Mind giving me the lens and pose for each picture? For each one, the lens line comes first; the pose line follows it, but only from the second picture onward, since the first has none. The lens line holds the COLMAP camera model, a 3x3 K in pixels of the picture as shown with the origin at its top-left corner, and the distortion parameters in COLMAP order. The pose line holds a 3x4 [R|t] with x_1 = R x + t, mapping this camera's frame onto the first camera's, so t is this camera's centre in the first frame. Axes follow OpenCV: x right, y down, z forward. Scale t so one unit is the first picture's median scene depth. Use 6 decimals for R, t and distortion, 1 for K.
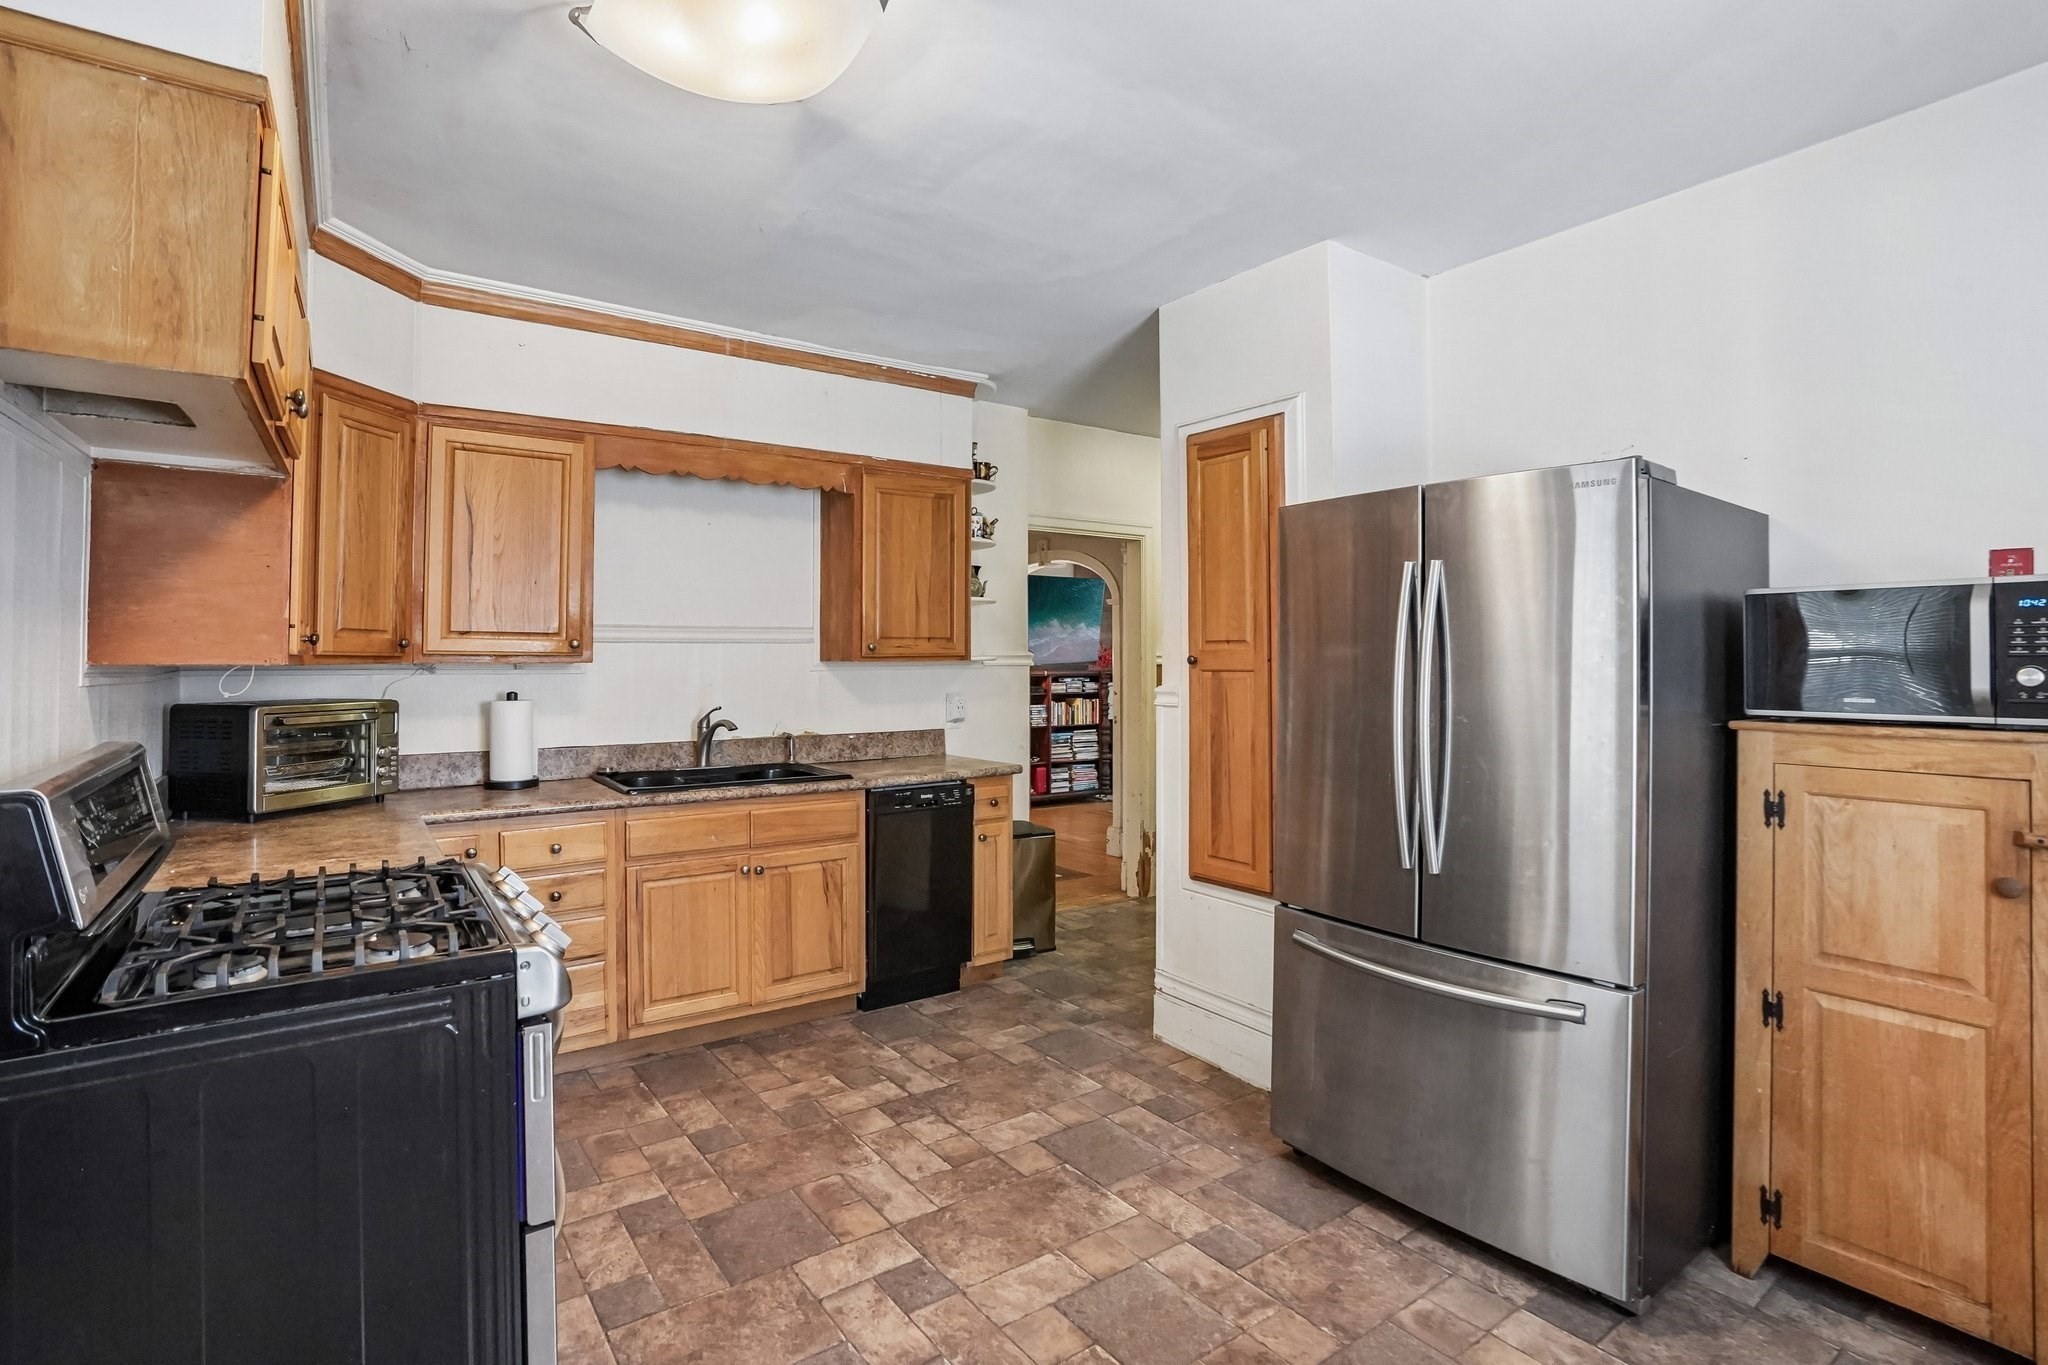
lens RADIAL K [[964.0, 0, 1023.6], [0, 964.0, 646.1], [0, 0, 1]] dist [-0.054980, 0.000756]
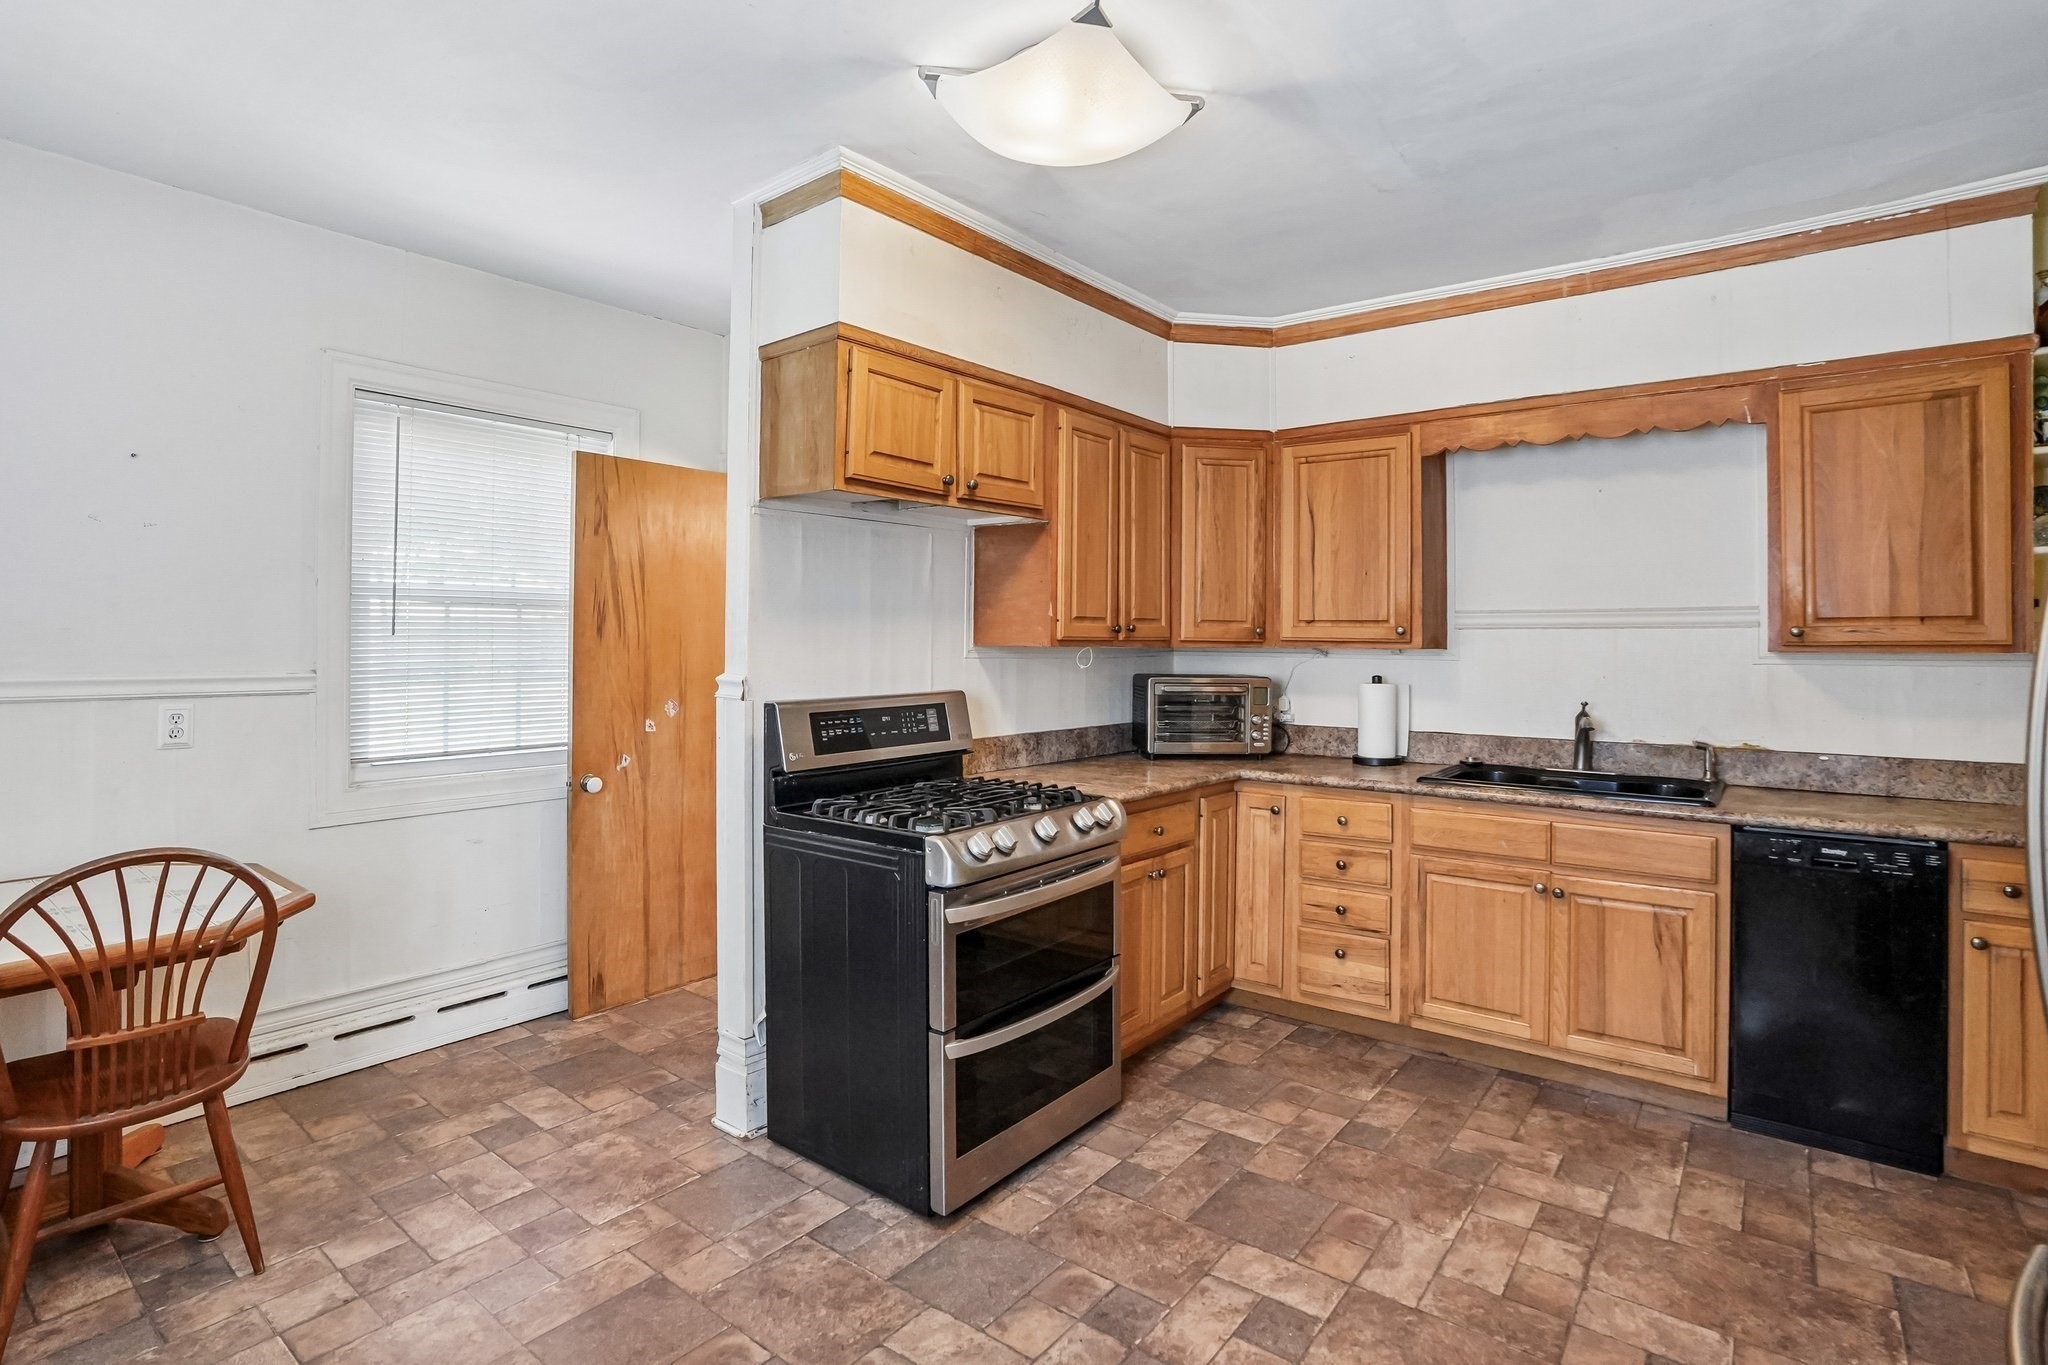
lens RADIAL K [[1003.8, 0, 1024.7], [0, 1003.8, 631.6], [0, 0, 1]] dist [-0.078742, 0.027070]
pose [[0.277644, -0.007704, -0.960653, 0.450266], [0.004425, 0.999967, -0.006740, 0.004241], [0.960674, -0.002380, 0.277669, 0.311533]]
